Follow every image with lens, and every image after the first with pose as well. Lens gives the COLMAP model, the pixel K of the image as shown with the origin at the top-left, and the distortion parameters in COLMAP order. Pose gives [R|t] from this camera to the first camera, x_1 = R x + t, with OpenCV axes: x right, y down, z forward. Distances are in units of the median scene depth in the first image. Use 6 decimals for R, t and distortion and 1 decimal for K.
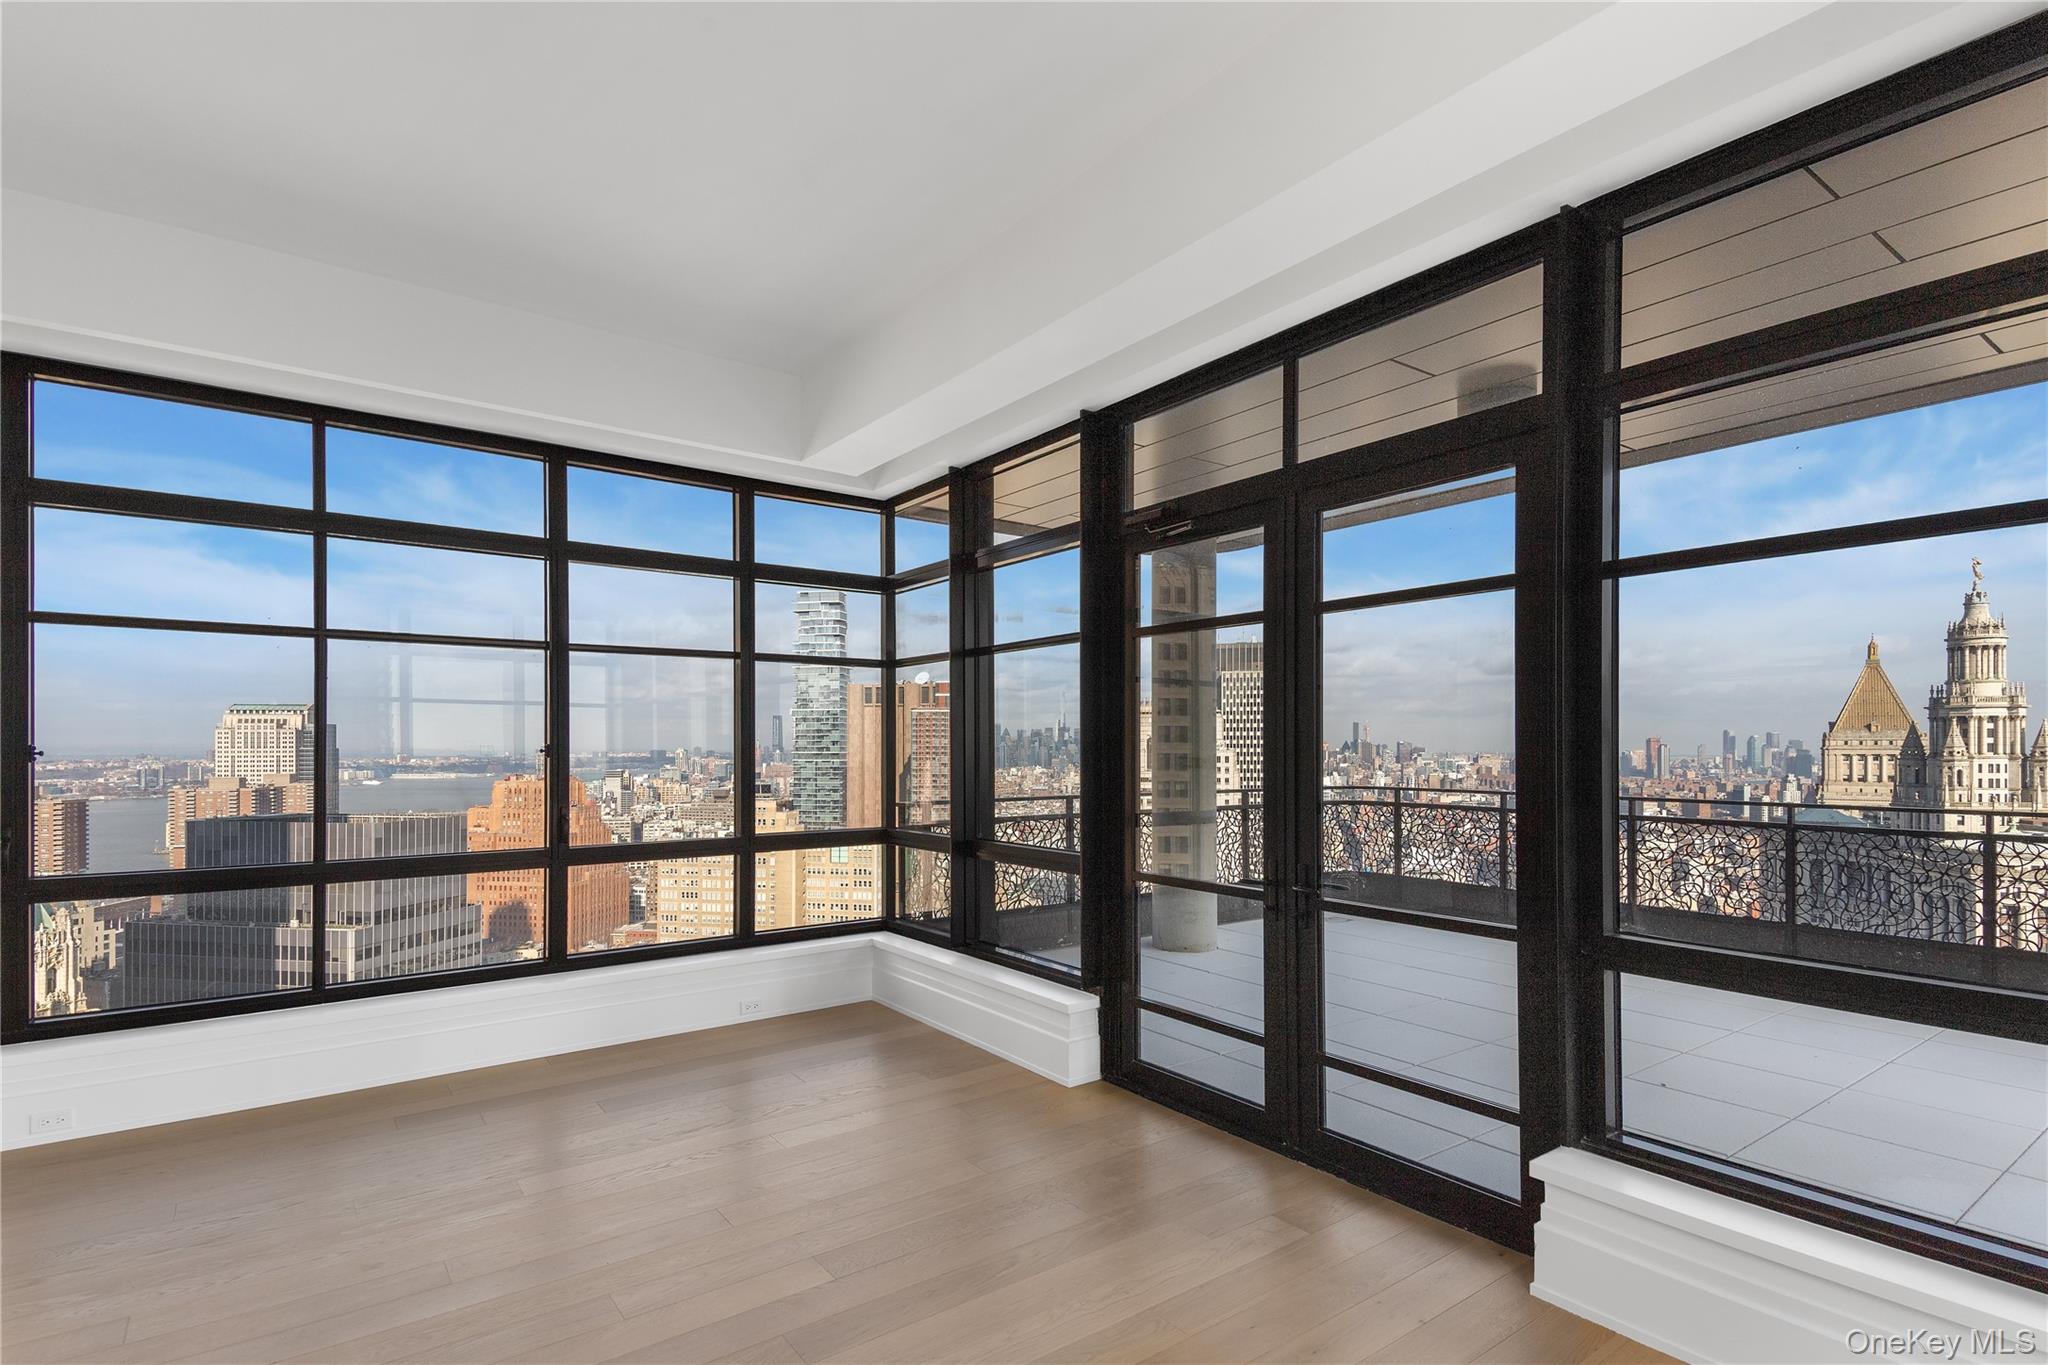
lens RADIAL K [[1006.2, 0, 1024.7], [0, 1006.2, 741.2], [0, 0, 1]] dist [0.026997, -0.000014]
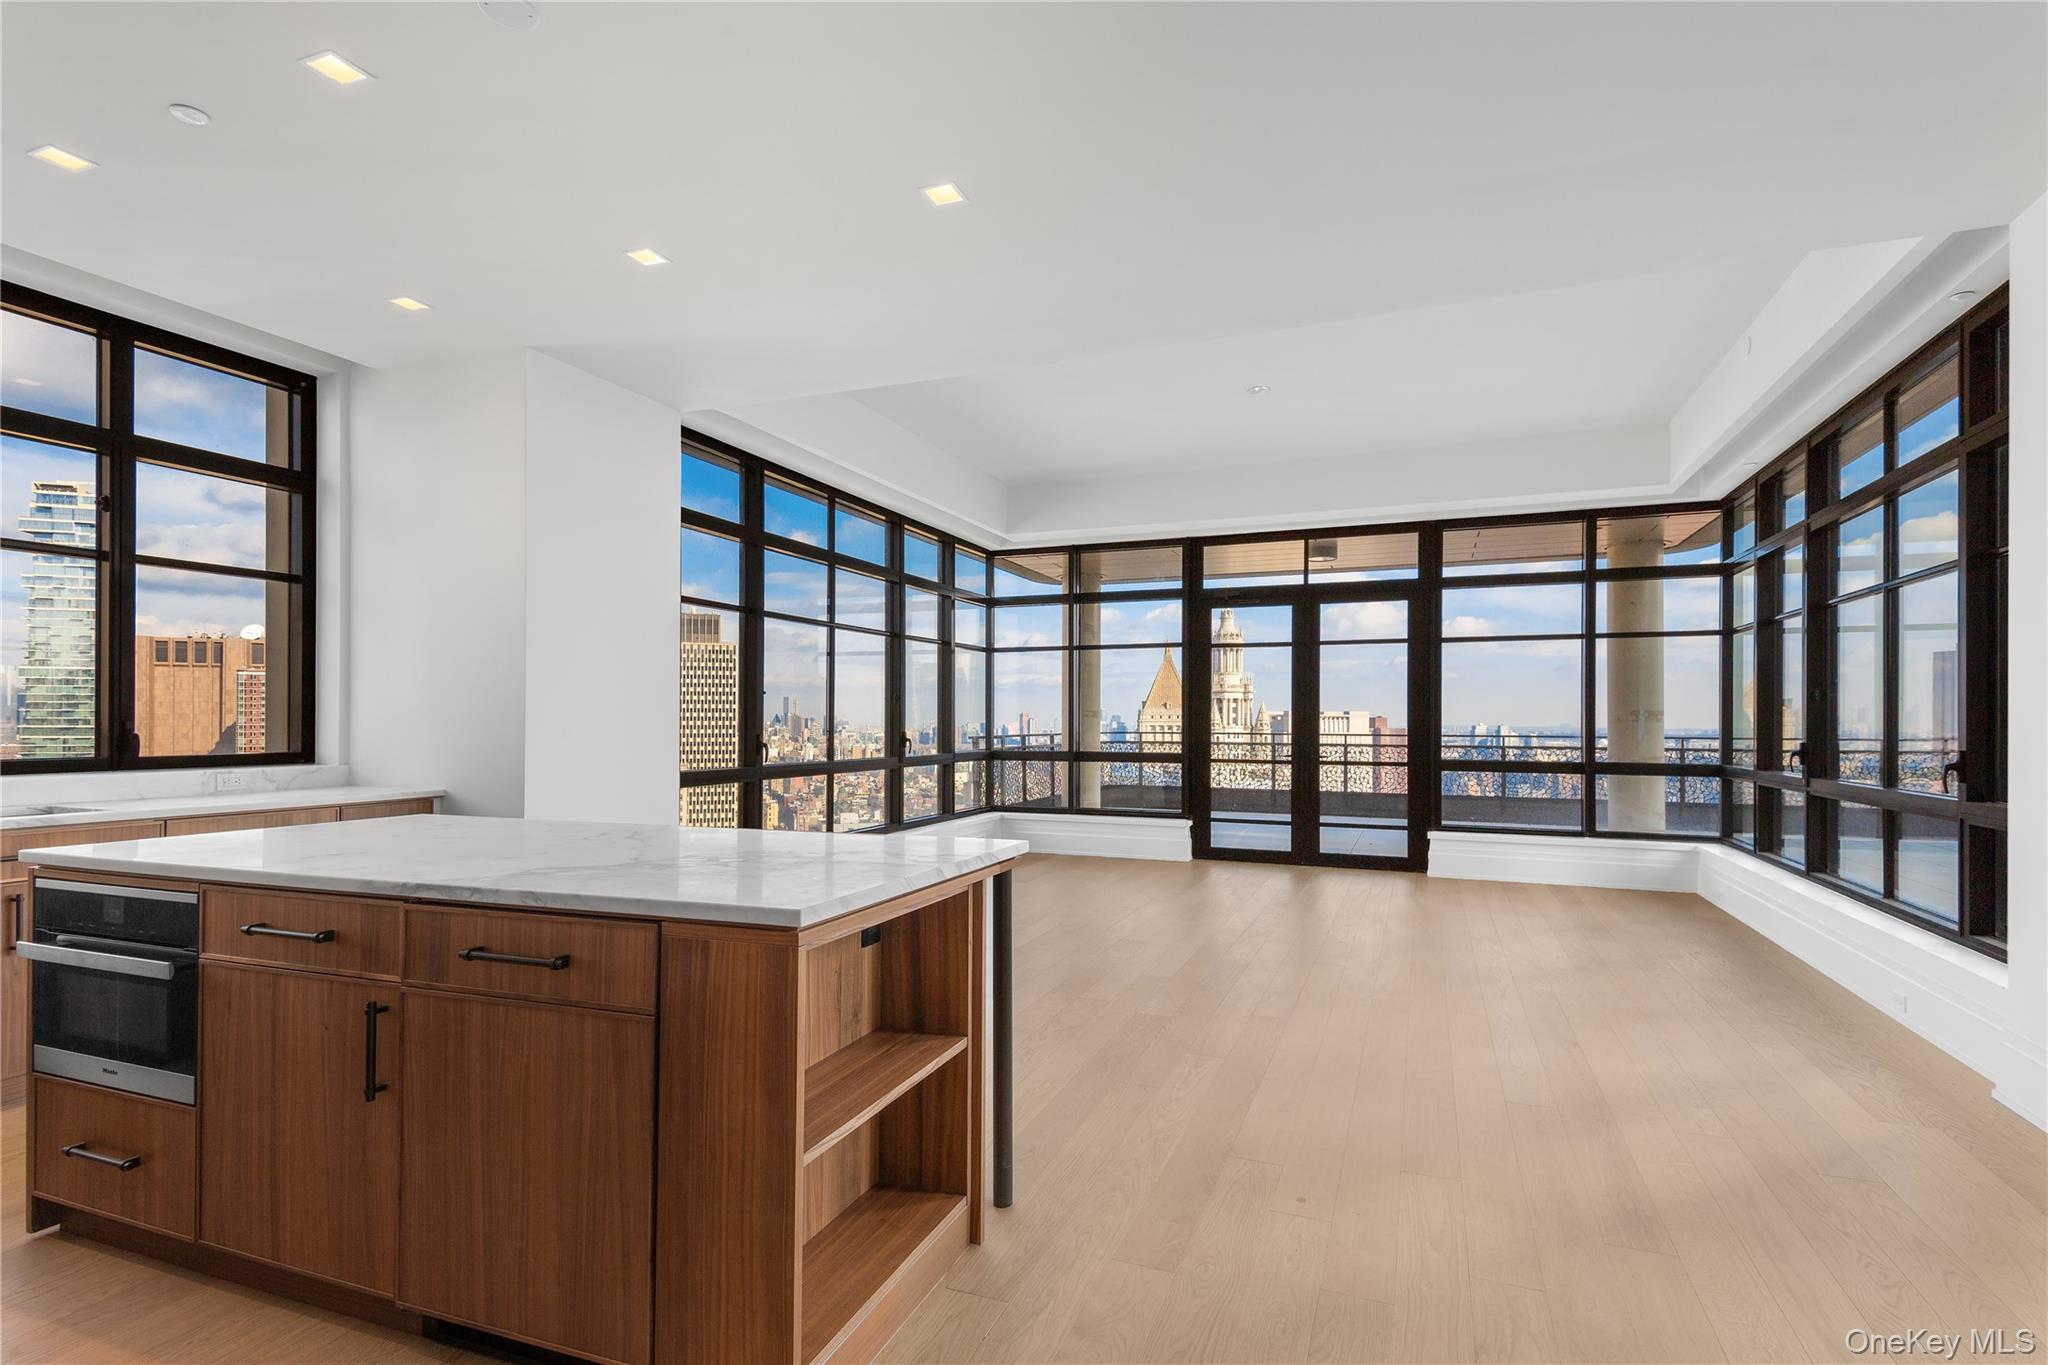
lens RADIAL K [[996.5, 0, 1022.8], [0, 996.5, 712.4], [0, 0, 1]] dist [0.028821, 0.000060]
pose [[0.850230, 0.005837, 0.526379, -1.281742], [-0.004784, 0.999983, -0.003361, 0.041150], [-0.526390, 0.000340, 0.850243, -0.554042]]
